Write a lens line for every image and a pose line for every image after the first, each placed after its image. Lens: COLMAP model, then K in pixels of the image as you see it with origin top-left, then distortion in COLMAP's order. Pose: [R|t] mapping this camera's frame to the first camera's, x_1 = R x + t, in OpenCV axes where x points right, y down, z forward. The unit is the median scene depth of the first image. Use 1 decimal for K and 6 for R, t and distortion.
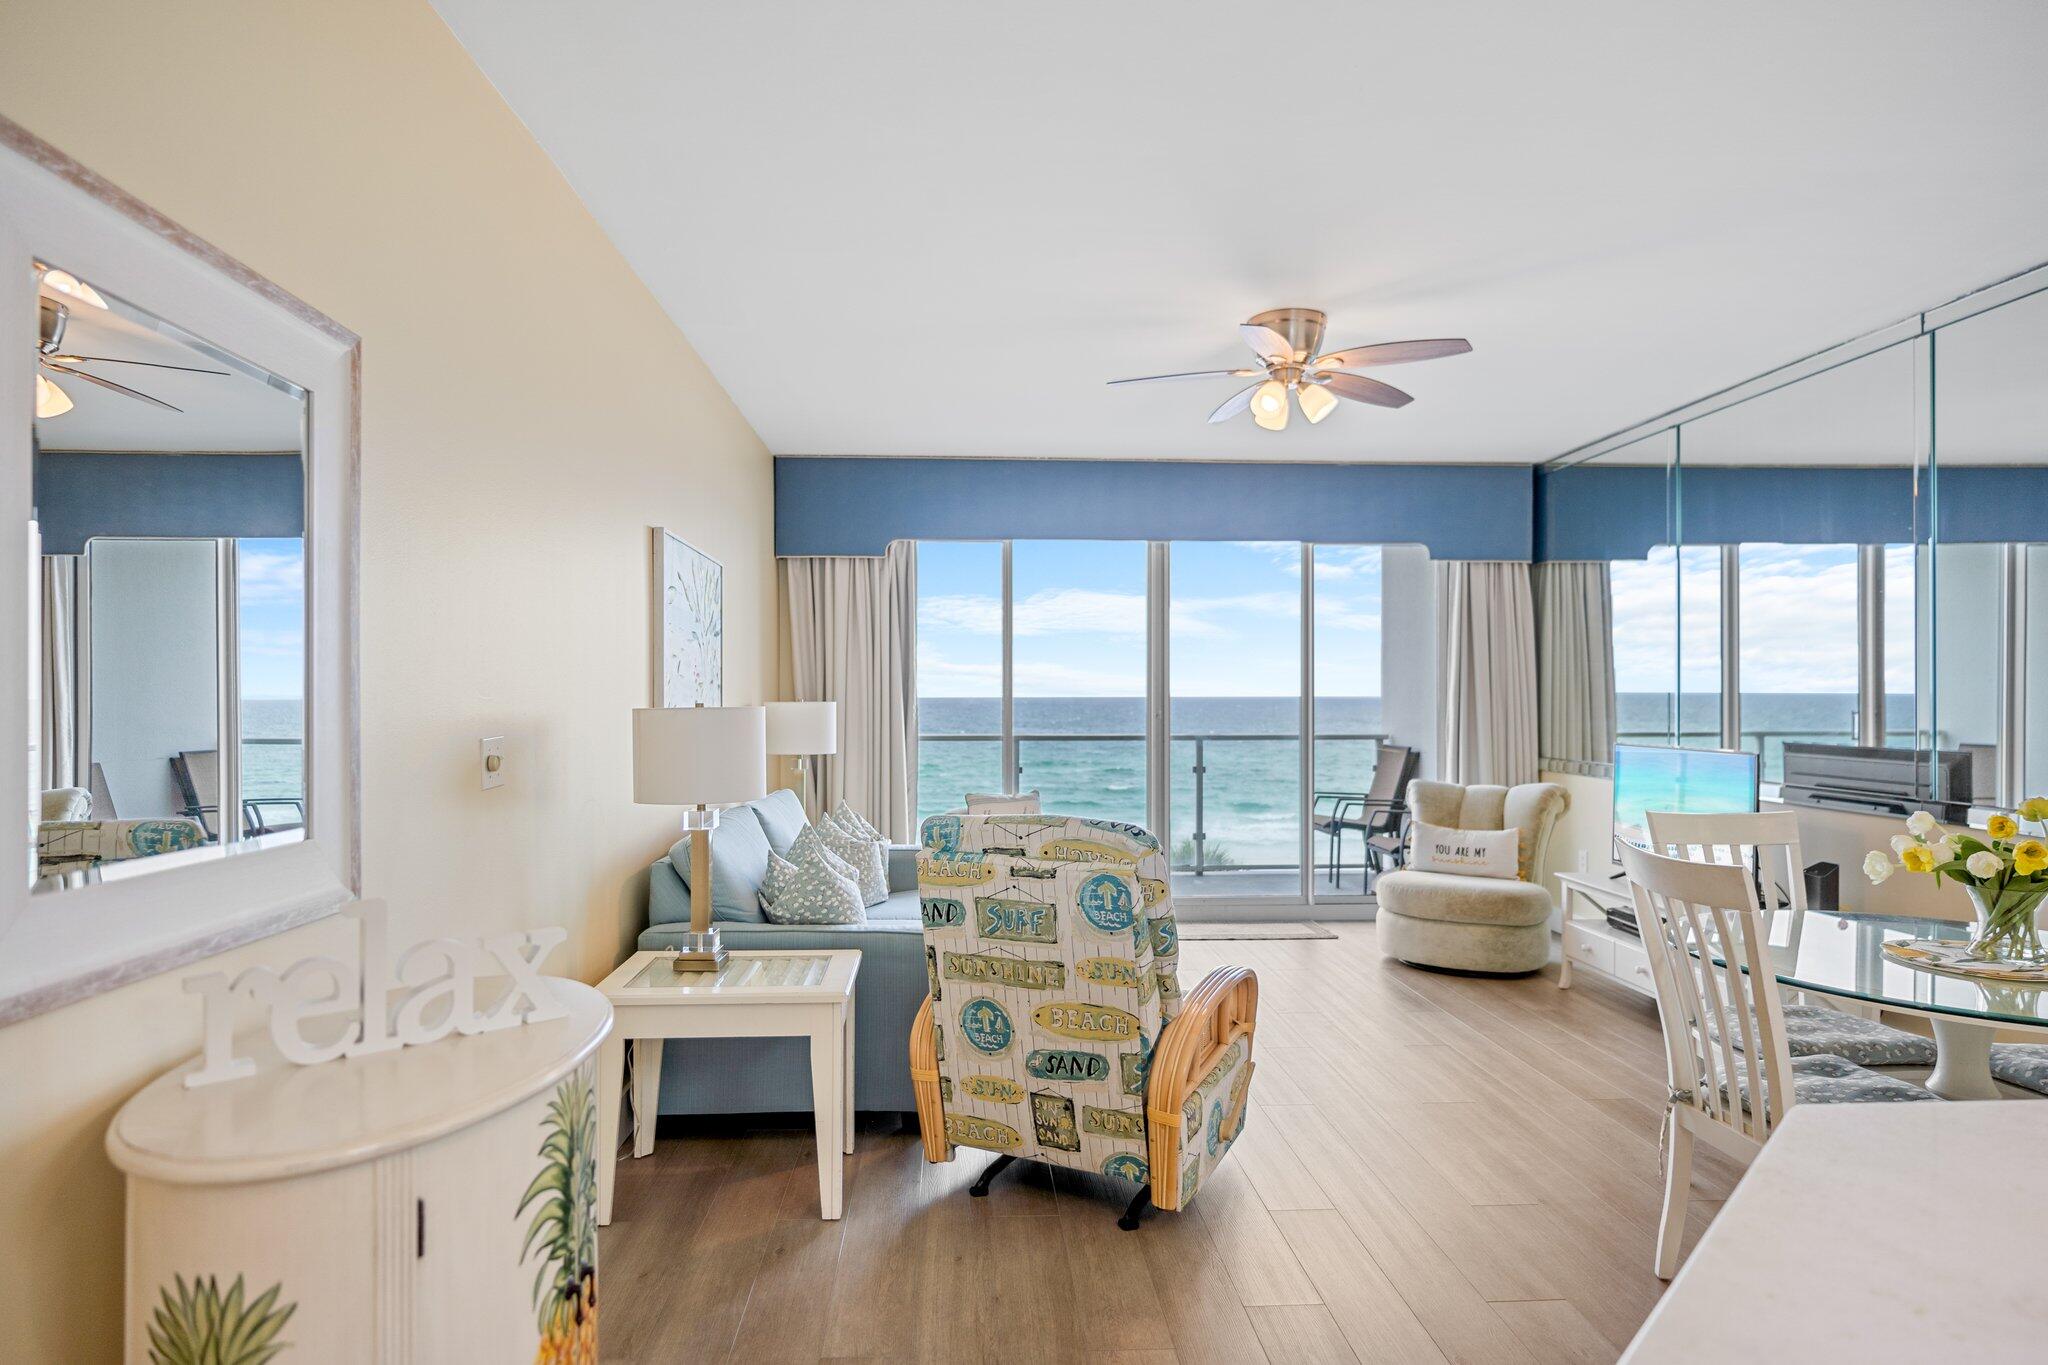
lens RADIAL K [[1127.3, 0, 1029.6], [0, 1127.3, 696.1], [0, 0, 1]] dist [0.002642, -0.000485]
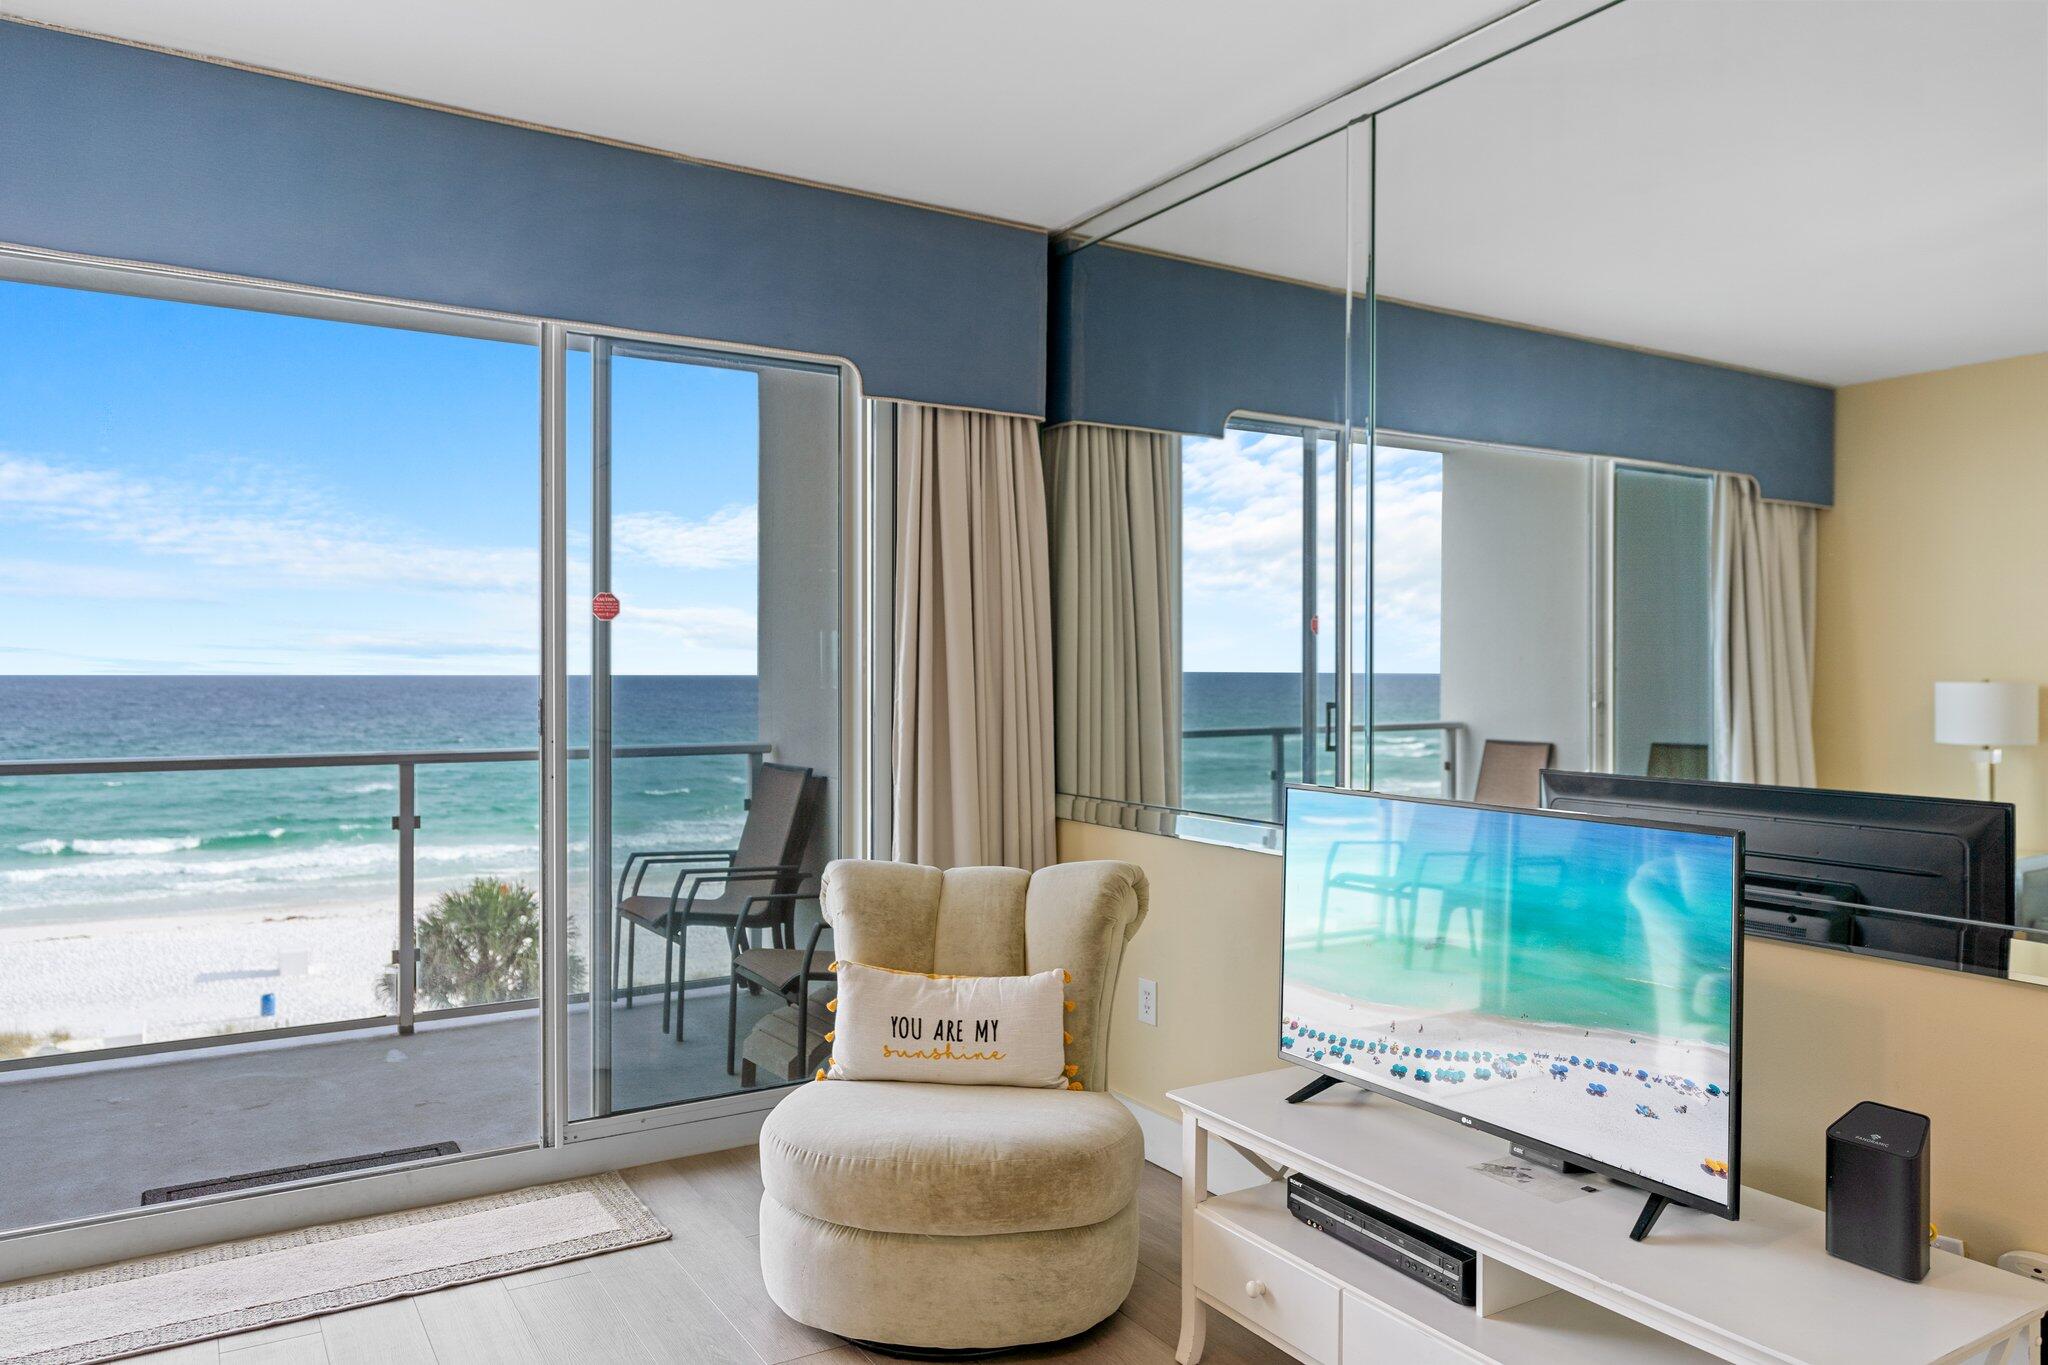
lens RADIAL K [[1370.3, 0, 1006.5], [0, 1370.3, 669.1], [0, 0, 1]] dist [-0.007473, 0.016106]
pose [[0.882286, 0.005547, 0.470681, 0.133294], [-0.003392, 0.999980, -0.005426, -0.000379], [-0.470702, 0.003191, 0.882287, 0.456146]]
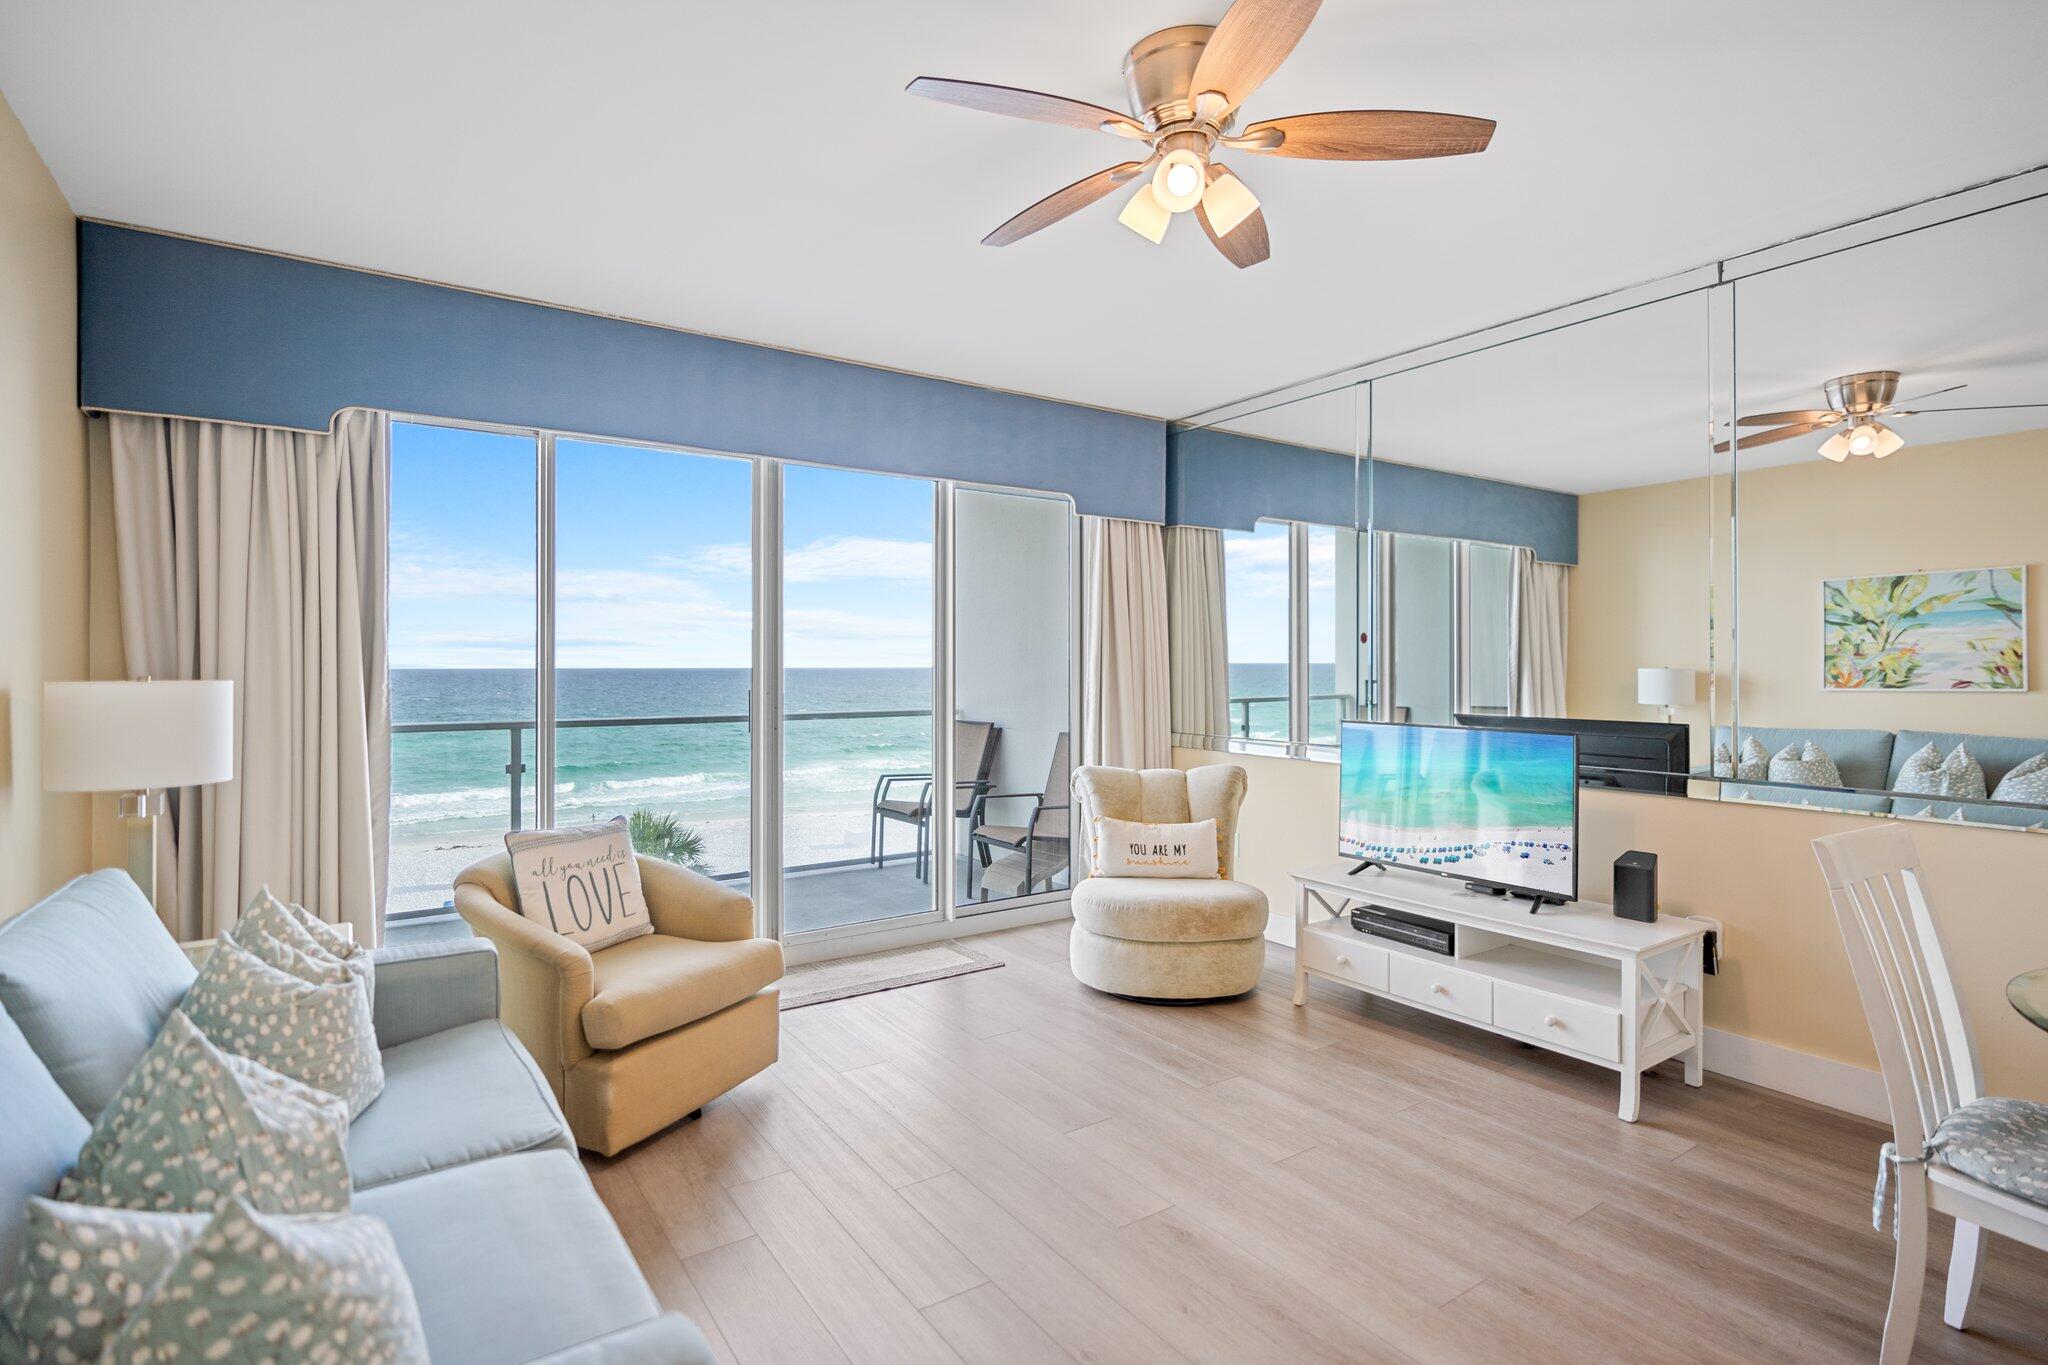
lens RADIAL K [[987.3, 0, 1024.2], [0, 987.3, 661.8], [0, 0, 1]] dist [-0.013024, 0.005919]
pose [[0.856992, 0.002175, 0.515325, -0.079060], [0.000809, 0.999984, -0.005566, -0.000409], [-0.515329, 0.005187, 0.856977, 0.363752]]
